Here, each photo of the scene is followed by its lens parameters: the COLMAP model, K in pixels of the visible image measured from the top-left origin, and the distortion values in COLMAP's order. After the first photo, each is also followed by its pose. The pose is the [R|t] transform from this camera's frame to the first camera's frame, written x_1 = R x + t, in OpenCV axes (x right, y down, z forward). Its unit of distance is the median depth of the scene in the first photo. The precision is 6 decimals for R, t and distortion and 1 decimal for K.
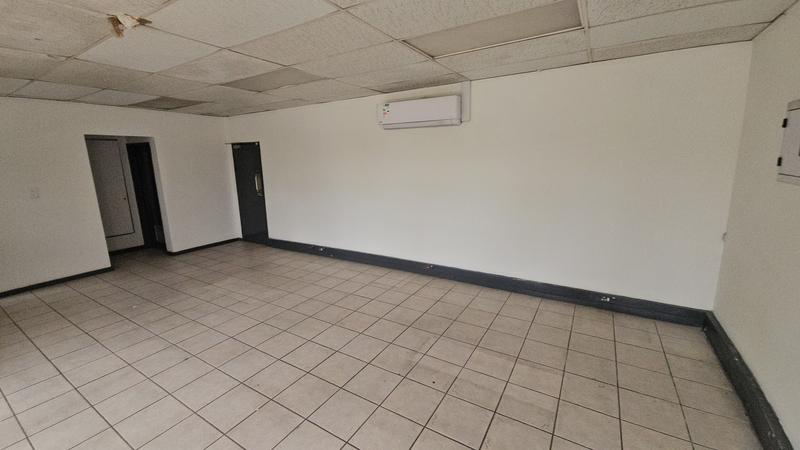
lens RADIAL K [[327.1, 0, 393.6], [0, 327.1, 223.1], [0, 0, 1]] dist [0.014524, -0.008248]
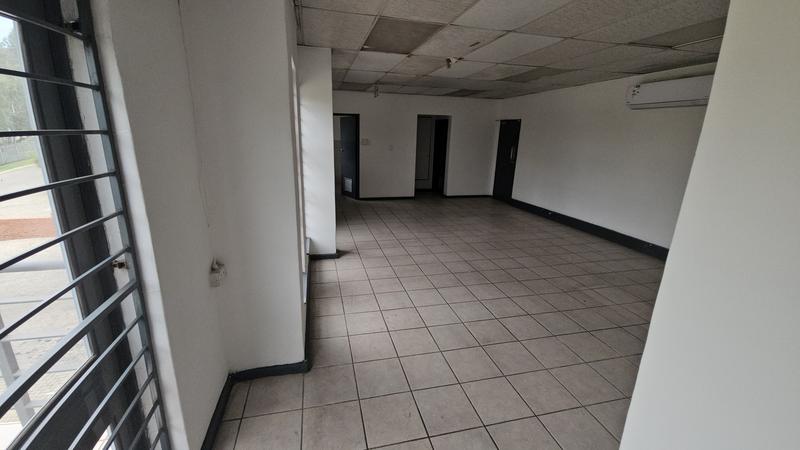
lens RADIAL K [[327.1, 0, 393.6], [0, 327.1, 223.1], [0, 0, 1]] dist [0.014524, -0.008248]
pose [[0.711381, 0.224093, -0.666123, 0.222083], [-0.176691, 0.974388, 0.139101, 0.065135], [0.680234, 0.018744, 0.732756, -0.316692]]
